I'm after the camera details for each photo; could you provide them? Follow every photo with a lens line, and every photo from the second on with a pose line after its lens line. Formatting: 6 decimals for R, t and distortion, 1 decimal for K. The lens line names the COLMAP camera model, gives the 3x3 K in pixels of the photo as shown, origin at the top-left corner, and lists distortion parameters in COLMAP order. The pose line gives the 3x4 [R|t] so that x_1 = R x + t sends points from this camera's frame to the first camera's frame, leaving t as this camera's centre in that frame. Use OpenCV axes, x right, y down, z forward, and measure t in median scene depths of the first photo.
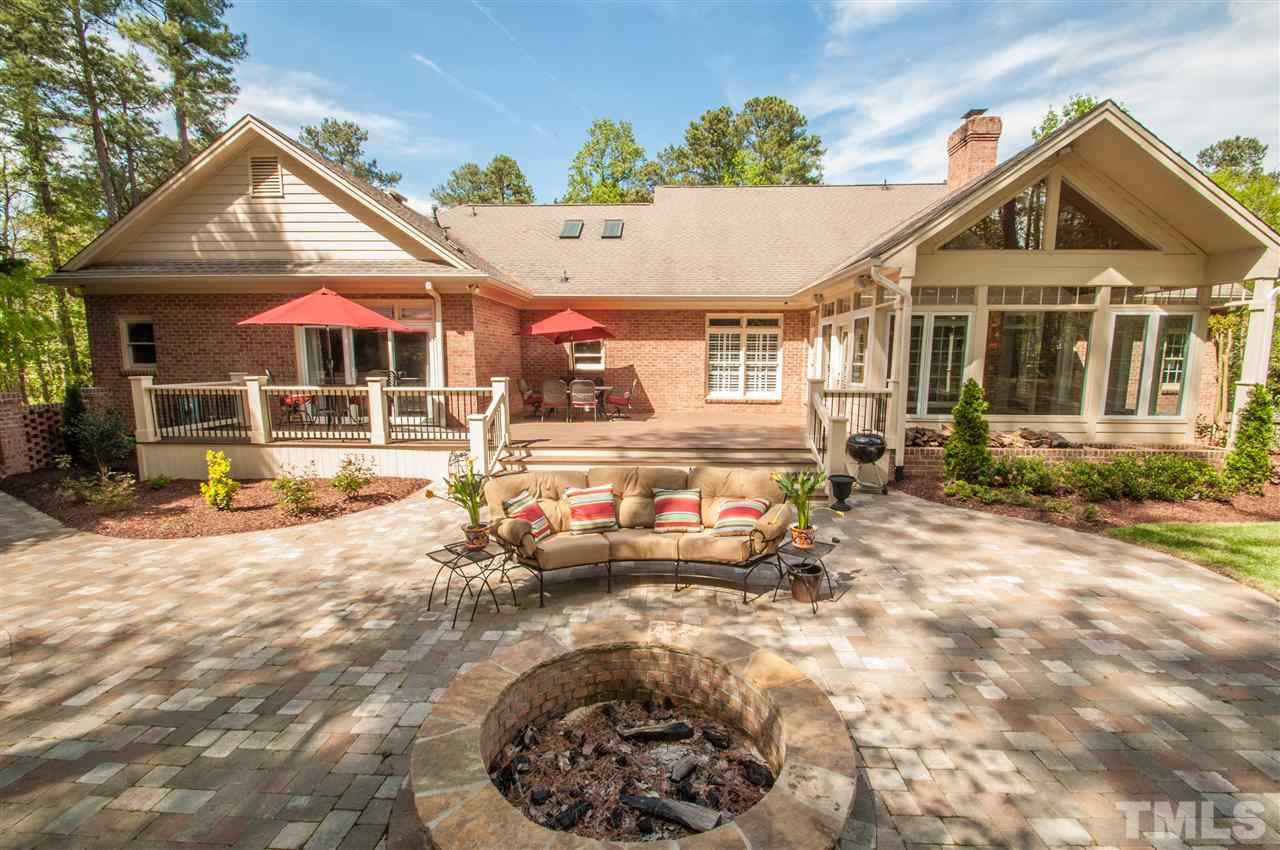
lens RADIAL K [[565.6, 0, 640.0], [0, 565.6, 430.2], [0, 0, 1]] dist [-0.005021, -0.001068]
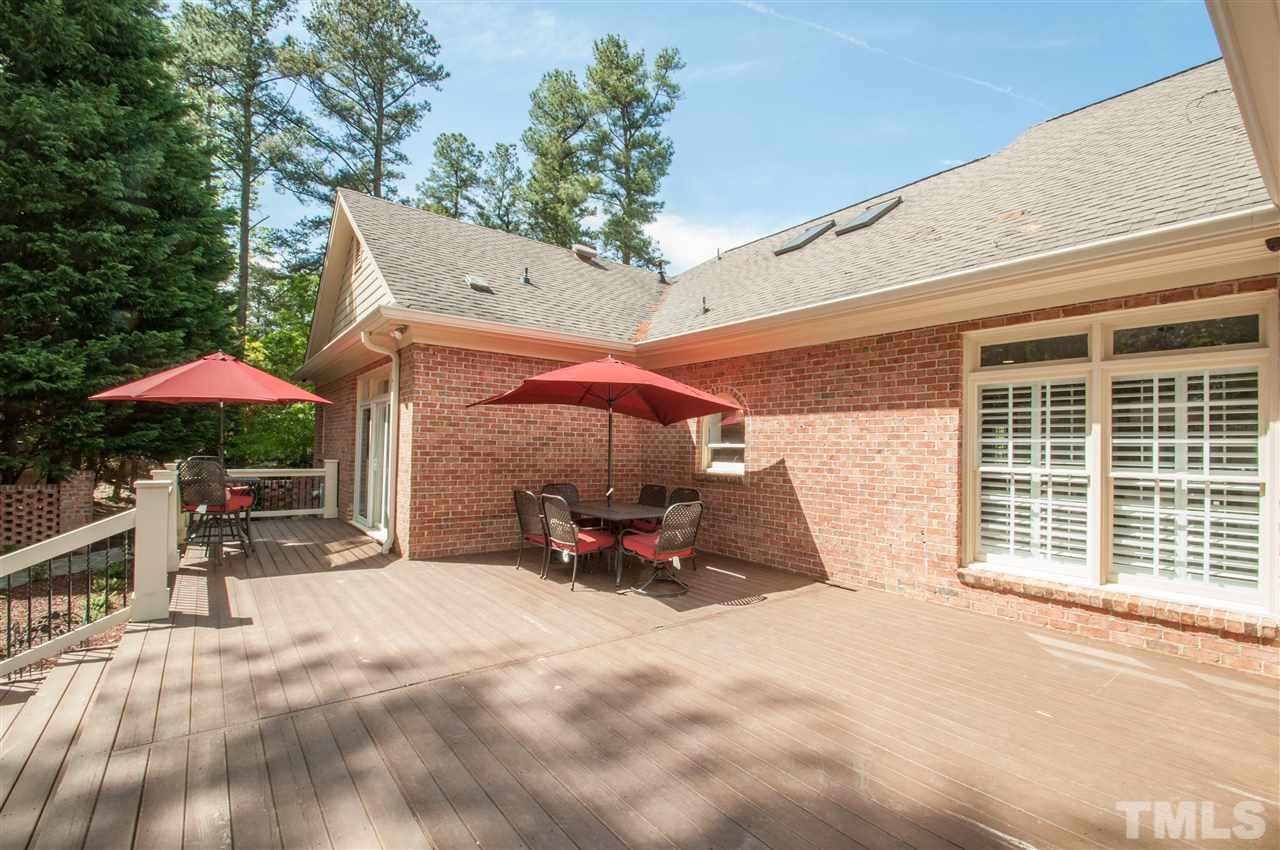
lens RADIAL K [[565.6, 0, 639.2], [0, 565.6, 429.5], [0, 0, 1]] dist [-0.005021, -0.001068]
pose [[0.635510, -0.016030, -0.771926, 0.260484], [-0.115700, 0.986518, -0.115740, -0.078779], [0.763374, 0.162866, 0.625087, 0.617896]]
